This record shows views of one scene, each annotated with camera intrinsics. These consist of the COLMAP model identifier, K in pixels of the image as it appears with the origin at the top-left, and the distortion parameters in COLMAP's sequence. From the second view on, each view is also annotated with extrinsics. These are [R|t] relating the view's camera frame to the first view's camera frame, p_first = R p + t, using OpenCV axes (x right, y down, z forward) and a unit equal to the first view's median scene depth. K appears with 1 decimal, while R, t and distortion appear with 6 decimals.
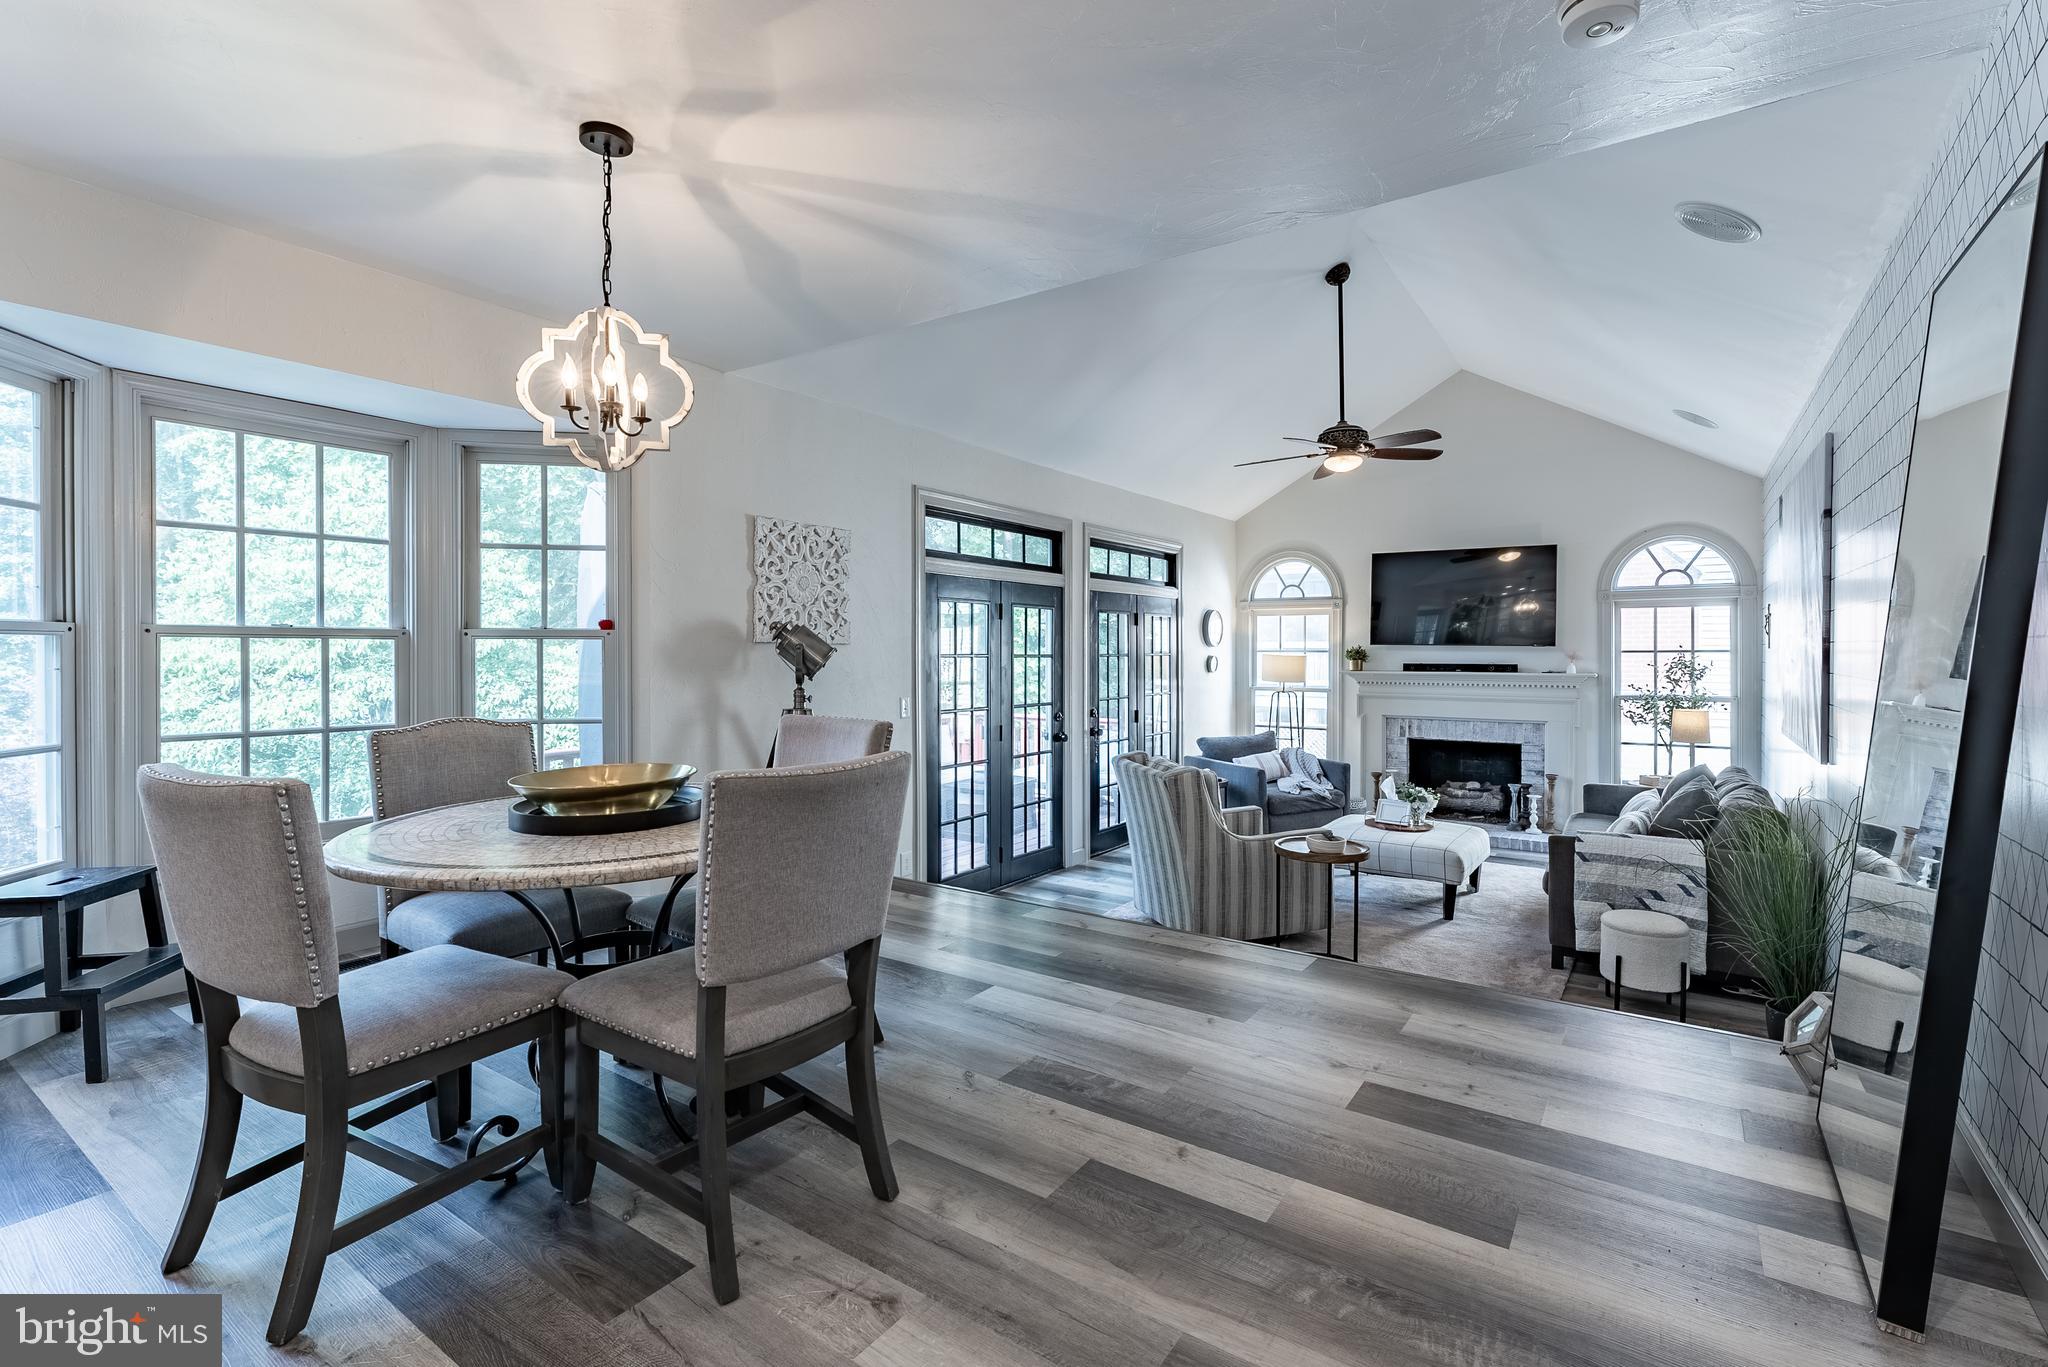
lens RADIAL K [[922.6, 0, 1033.7], [0, 922.6, 654.1], [0, 0, 1]] dist [-0.002730, 0.000131]
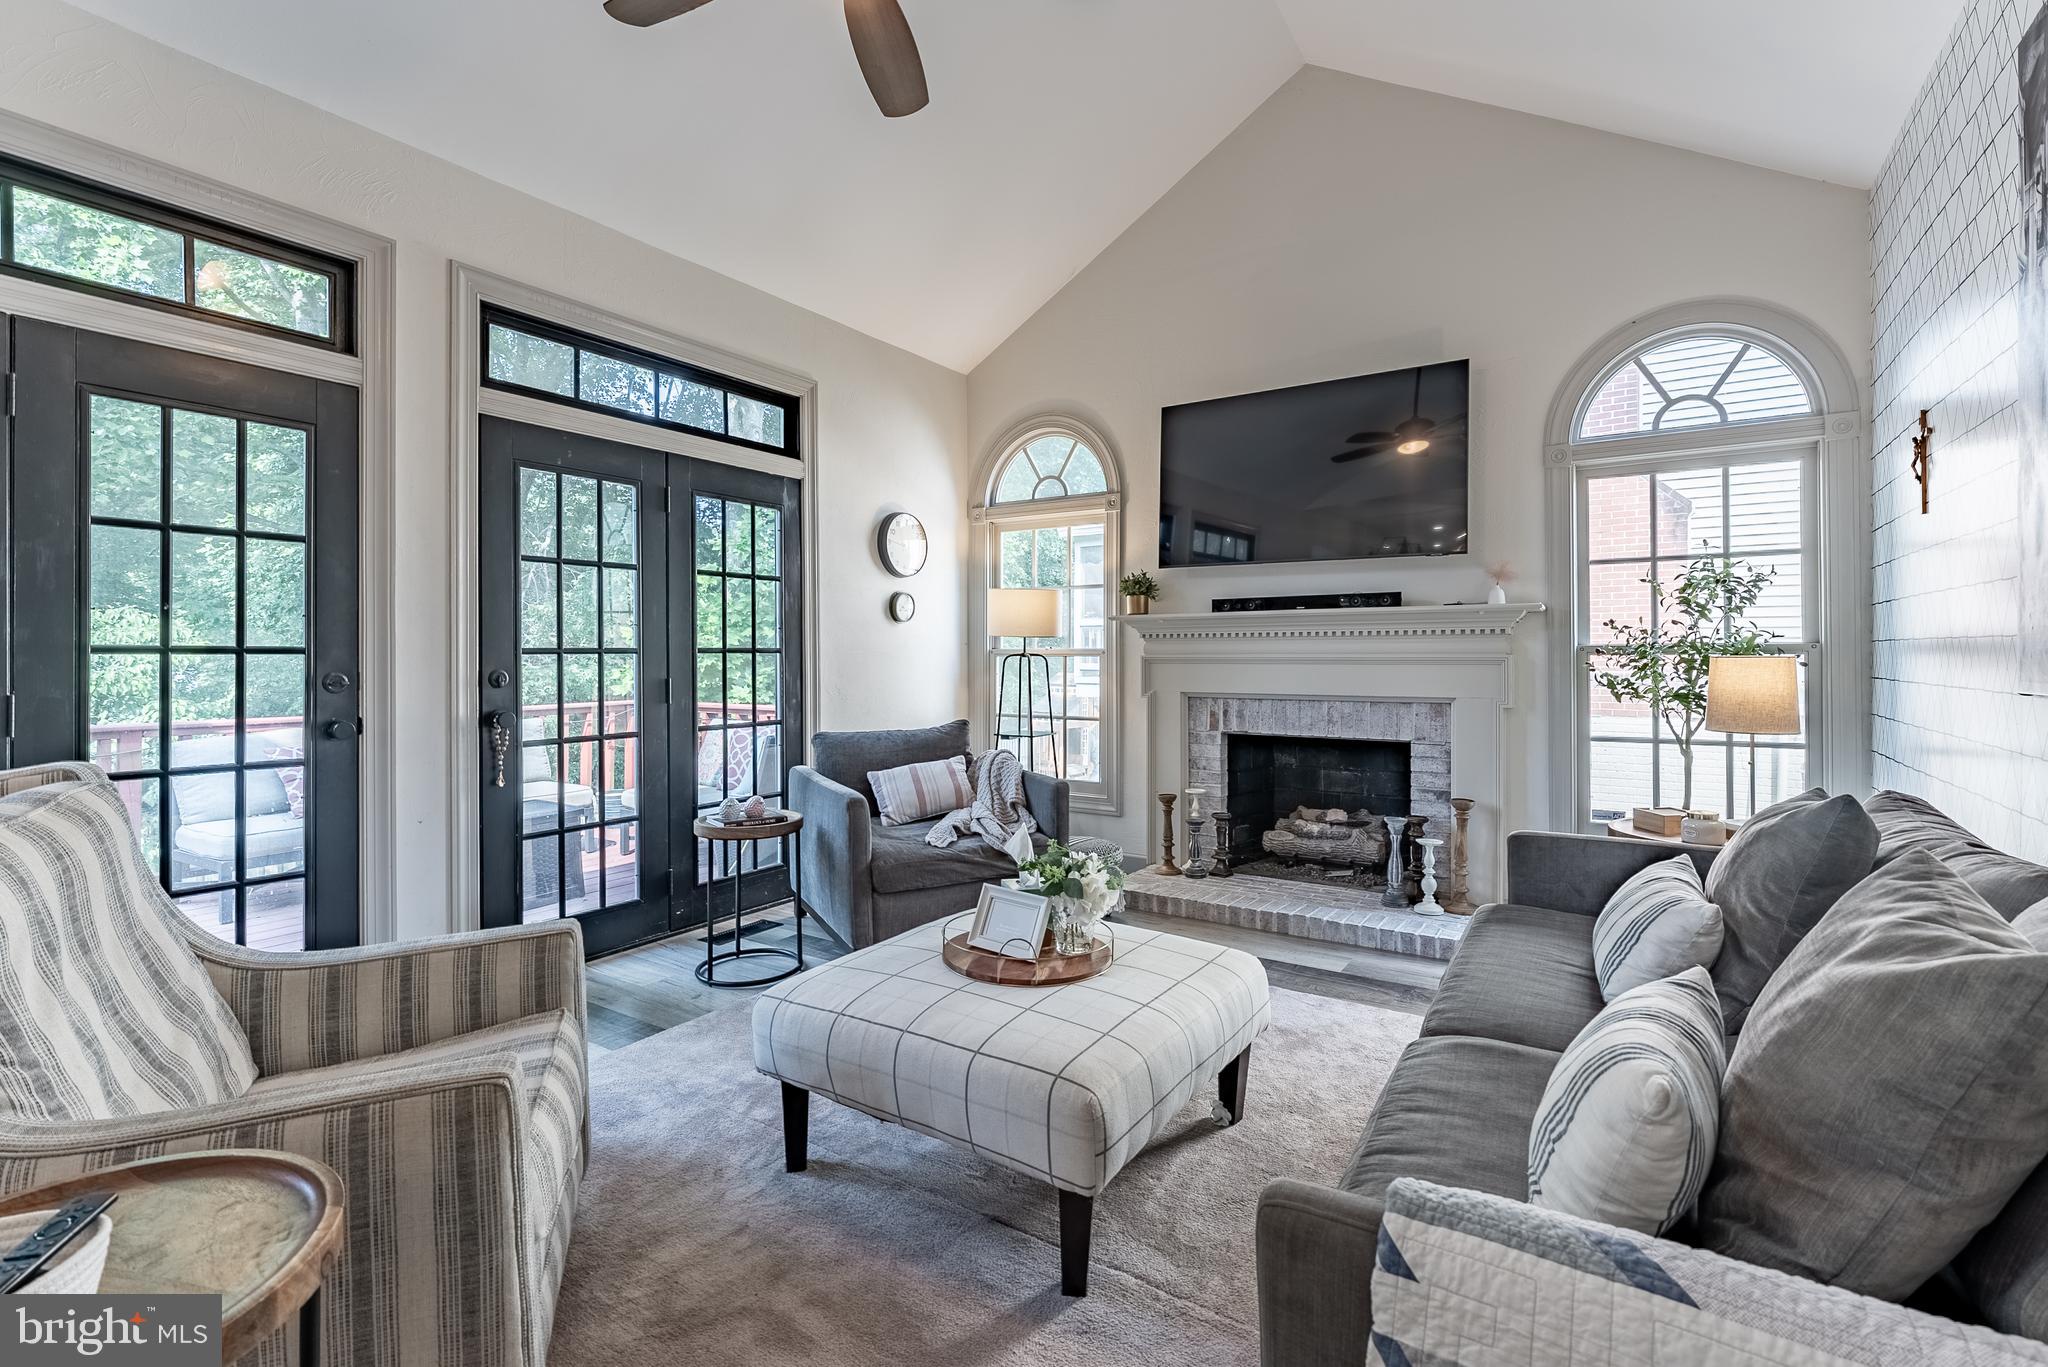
lens RADIAL K [[857.8, 0, 1102.7], [0, 857.8, 658.3], [0, 0, 1]] dist [-0.003204, -0.000336]
pose [[0.998300, 0.000450, 0.058291, 0.328453], [0.000111, 0.999954, -0.009622, 0.055146], [-0.058292, 0.009612, 0.998253, 0.523348]]
